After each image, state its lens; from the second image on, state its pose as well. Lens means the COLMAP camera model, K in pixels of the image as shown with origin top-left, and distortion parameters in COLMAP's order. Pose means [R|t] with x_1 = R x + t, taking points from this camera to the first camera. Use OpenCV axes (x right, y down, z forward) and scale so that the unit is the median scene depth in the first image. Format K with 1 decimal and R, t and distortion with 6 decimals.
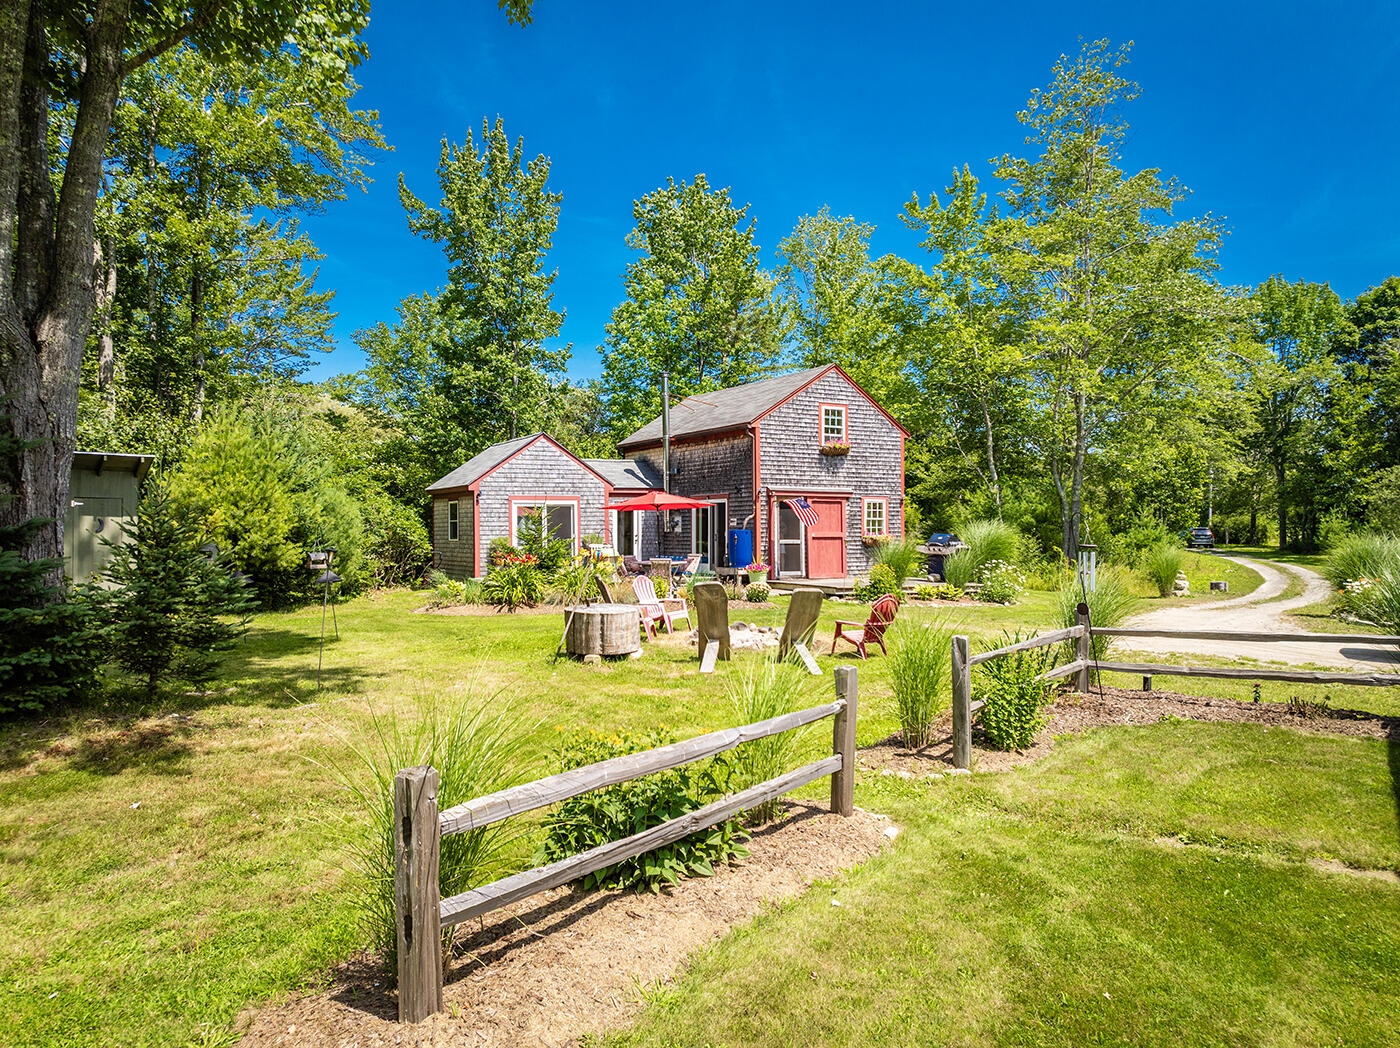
lens RADIAL K [[991.9, 0, 700.5], [0, 991.9, 529.0], [0, 0, 1]] dist [-0.023988, 0.005759]
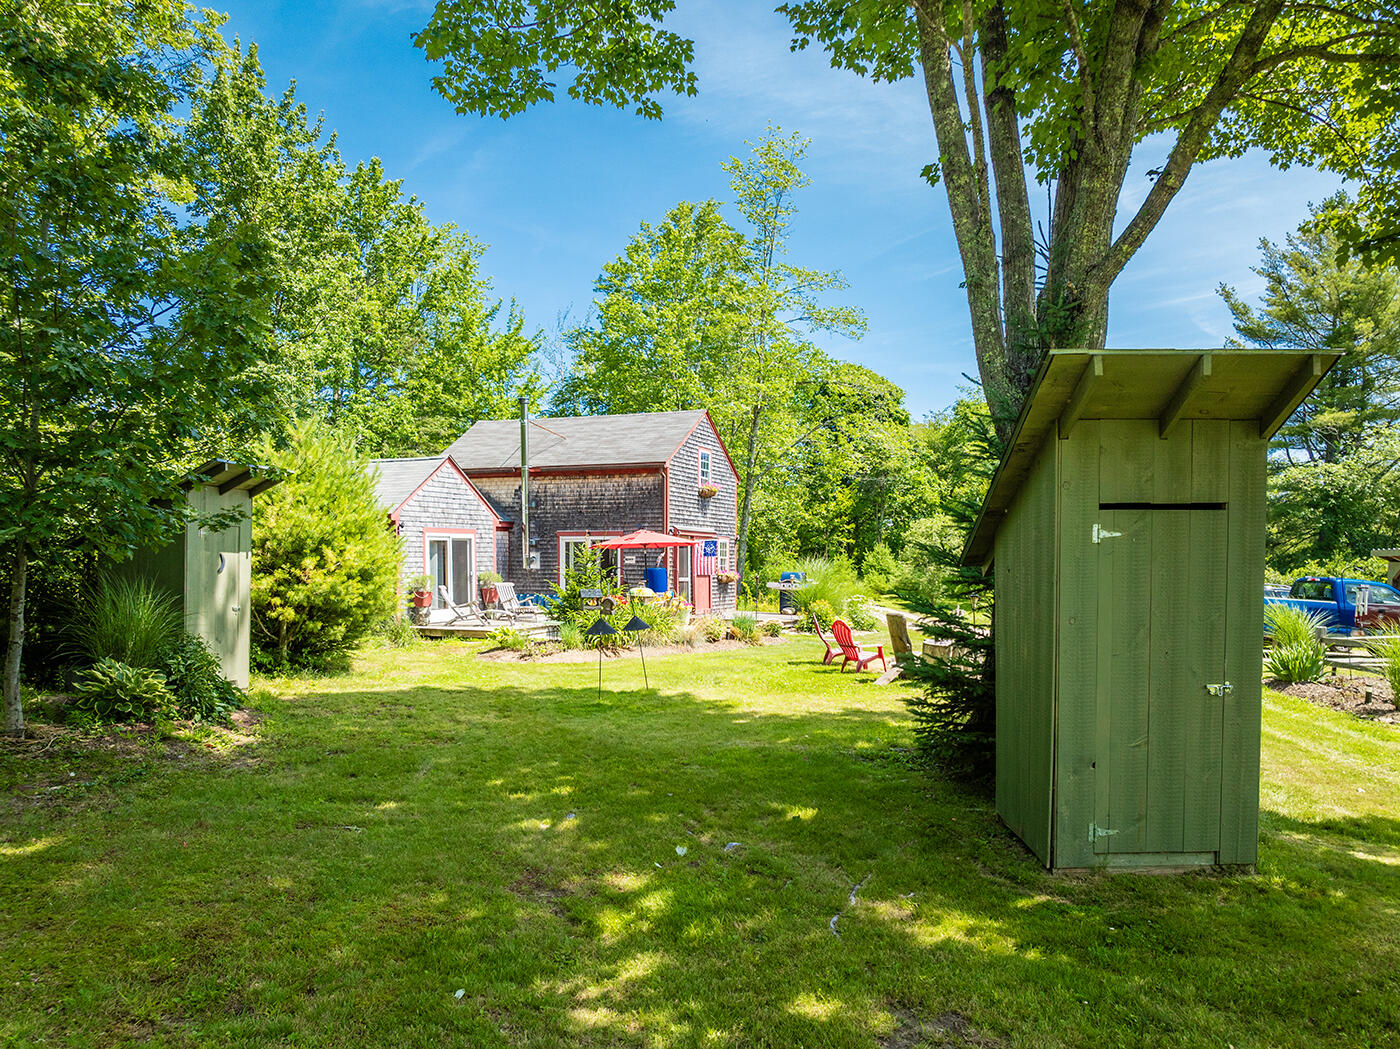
lens RADIAL K [[1037.3, 0, 749.8], [0, 1037.3, 602.7], [0, 0, 1]] dist [-0.012978, -0.003945]
pose [[0.778626, -0.016916, 0.627261, -0.524244], [-0.009333, 0.999214, 0.038531, -0.005090], [-0.627419, -0.035855, 0.777856, 0.105414]]
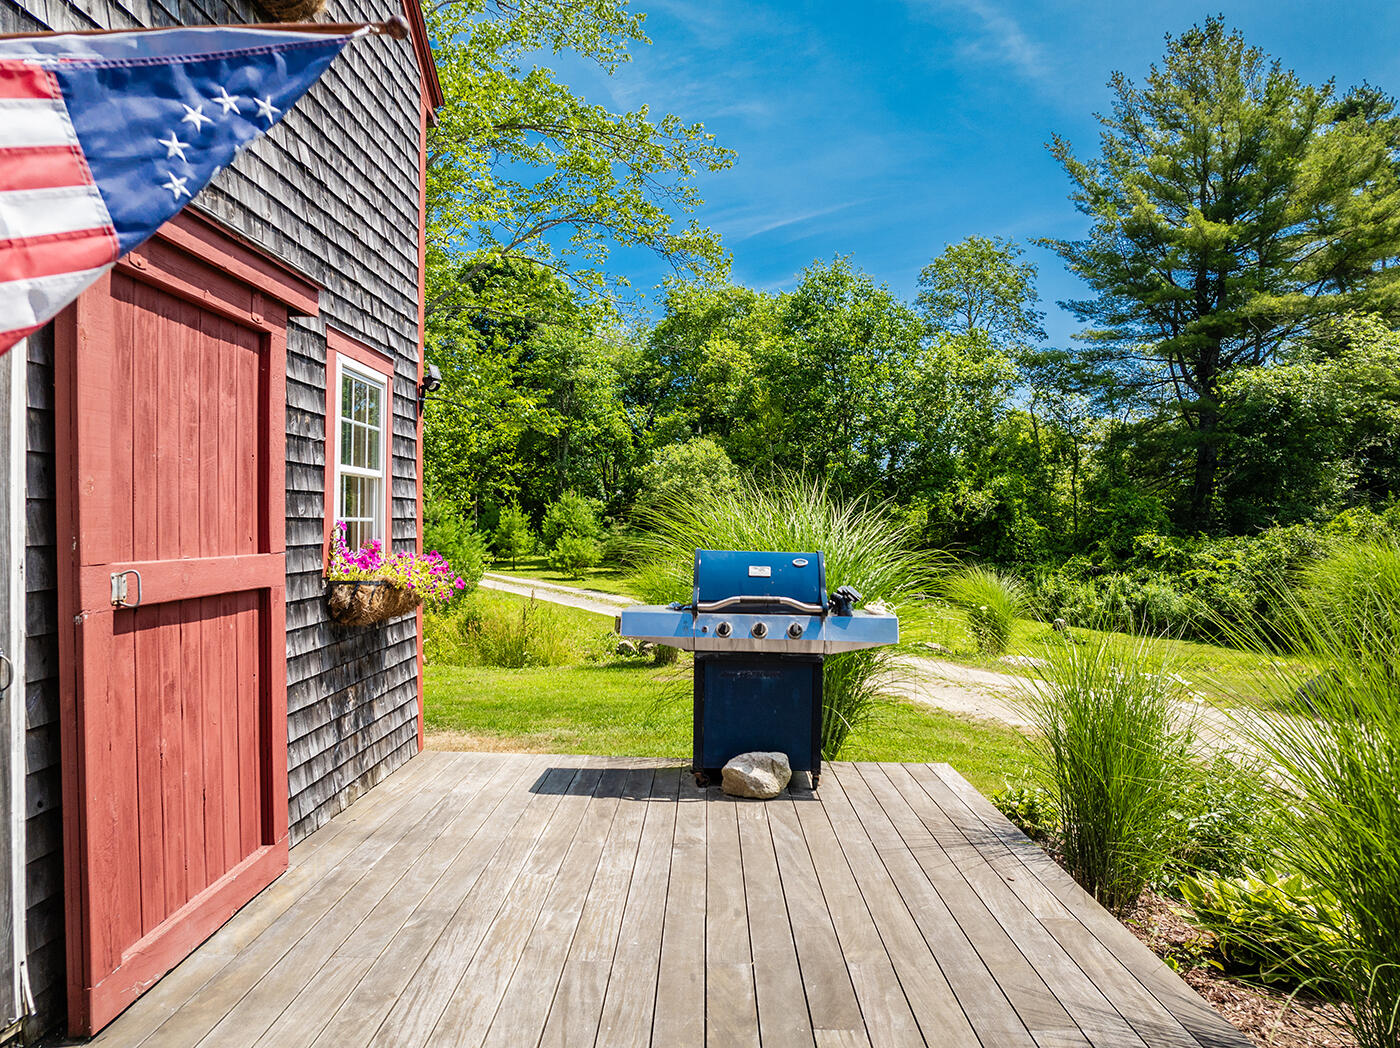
lens RADIAL K [[1000.4, 0, 716.5], [0, 1000.4, 520.5], [0, 0, 1]] dist [-0.062349, 0.042303]
pose [[0.505443, 0.004650, 0.862848, 0.055052], [-0.002633, 0.999989, -0.003846, -0.000894], [-0.862856, -0.000328, 0.505449, 0.876725]]
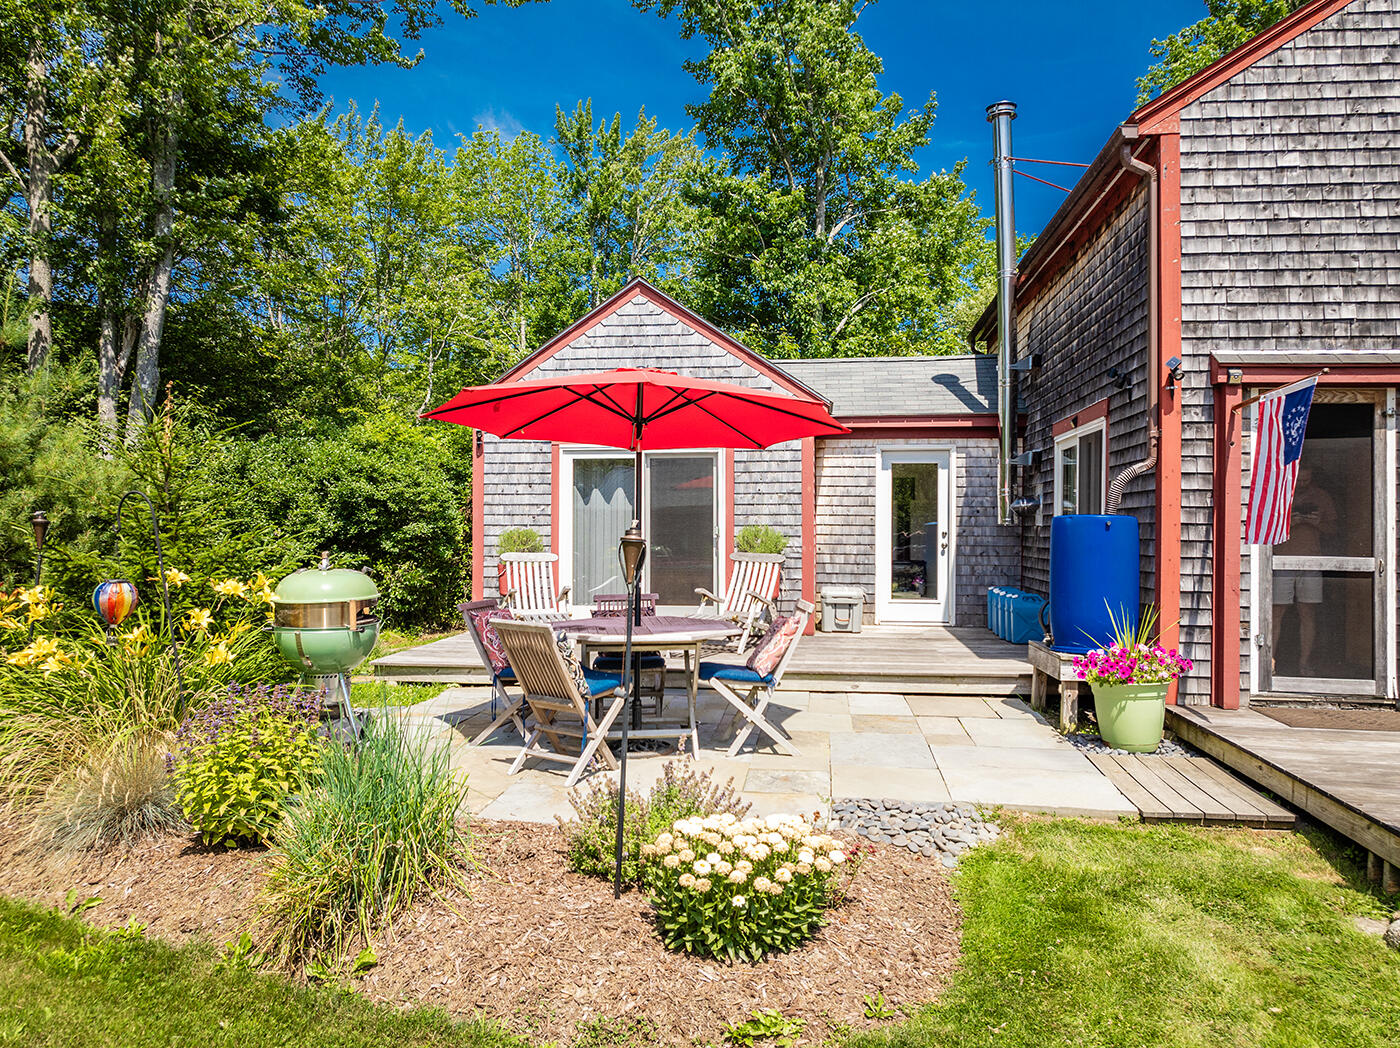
lens RADIAL K [[1012.8, 0, 700.0], [0, 1012.8, 524.0], [0, 0, 1]] dist [-0.004936, -0.002342]
pose [[0.789346, 0.009028, -0.613883, 0.120272], [-0.012362, 0.999923, -0.001191, 0.004766], [0.613825, 0.008529, 0.789396, 0.672526]]
